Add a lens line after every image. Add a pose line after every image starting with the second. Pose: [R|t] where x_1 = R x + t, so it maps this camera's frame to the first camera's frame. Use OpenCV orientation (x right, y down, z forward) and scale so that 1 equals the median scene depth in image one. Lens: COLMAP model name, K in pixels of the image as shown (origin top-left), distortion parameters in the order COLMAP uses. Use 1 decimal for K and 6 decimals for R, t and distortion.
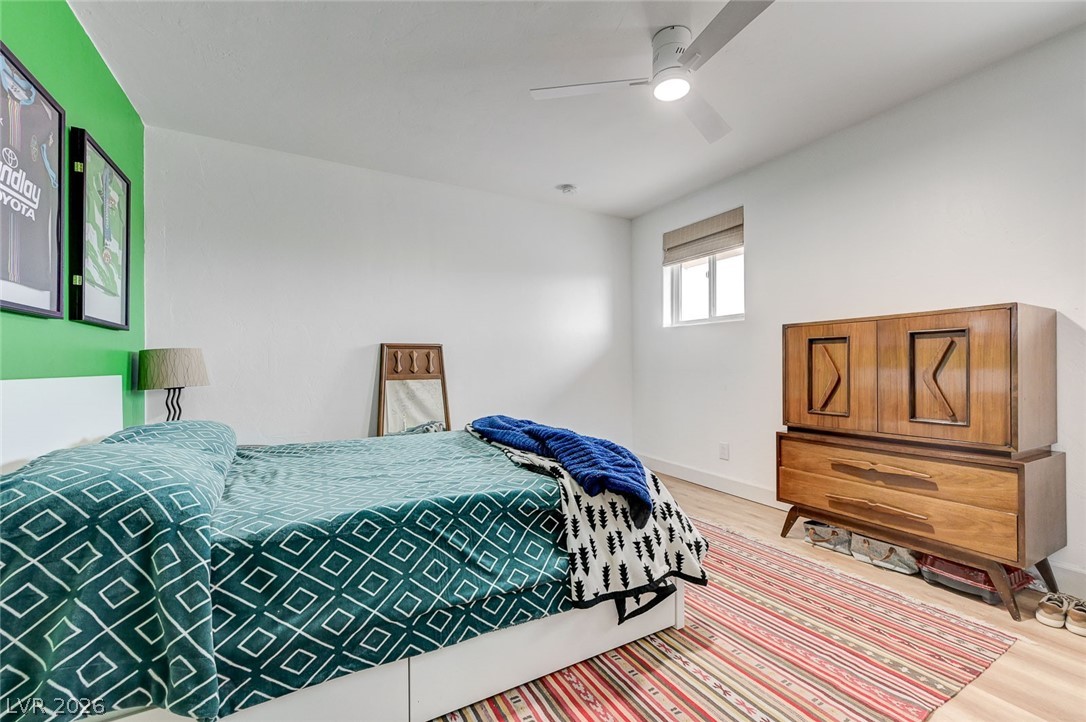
lens RADIAL K [[454.6, 0, 549.8], [0, 454.6, 358.4], [0, 0, 1]] dist [0.000420, -0.000011]
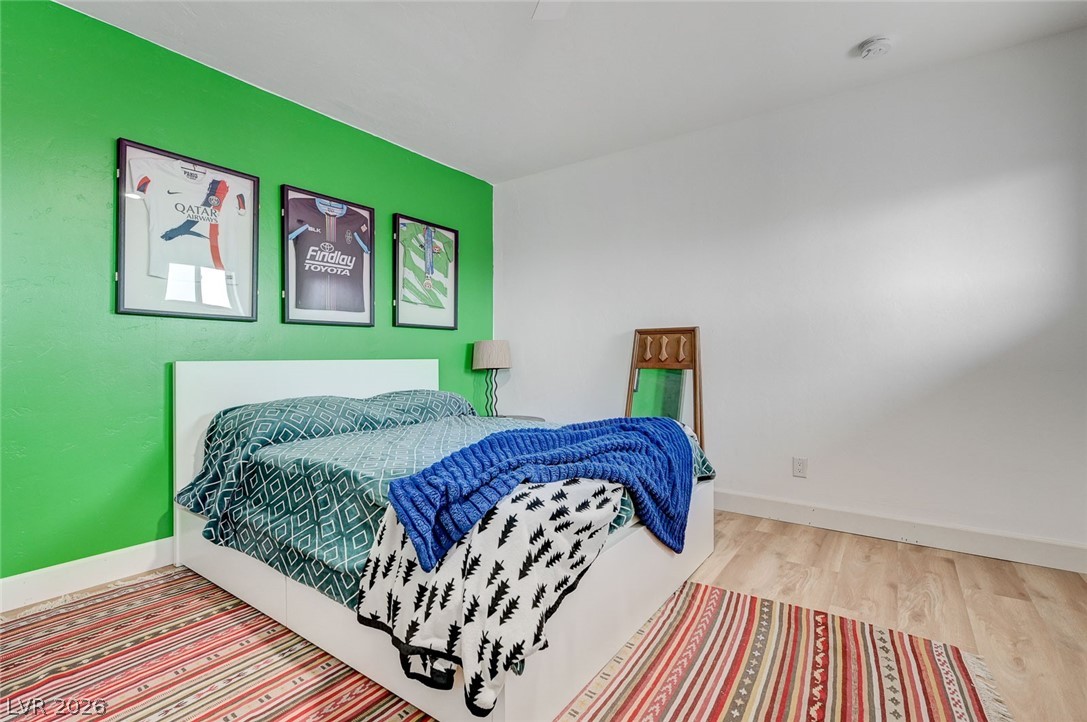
lens RADIAL K [[492.6, 0, 546.3], [0, 492.6, 349.4], [0, 0, 1]] dist [-0.000106, -0.000278]
pose [[0.426424, -0.006381, -0.904501, 0.934791], [0.014887, 0.999889, -0.000036, 0.011959], [0.904401, -0.013450, 0.426471, 0.770930]]
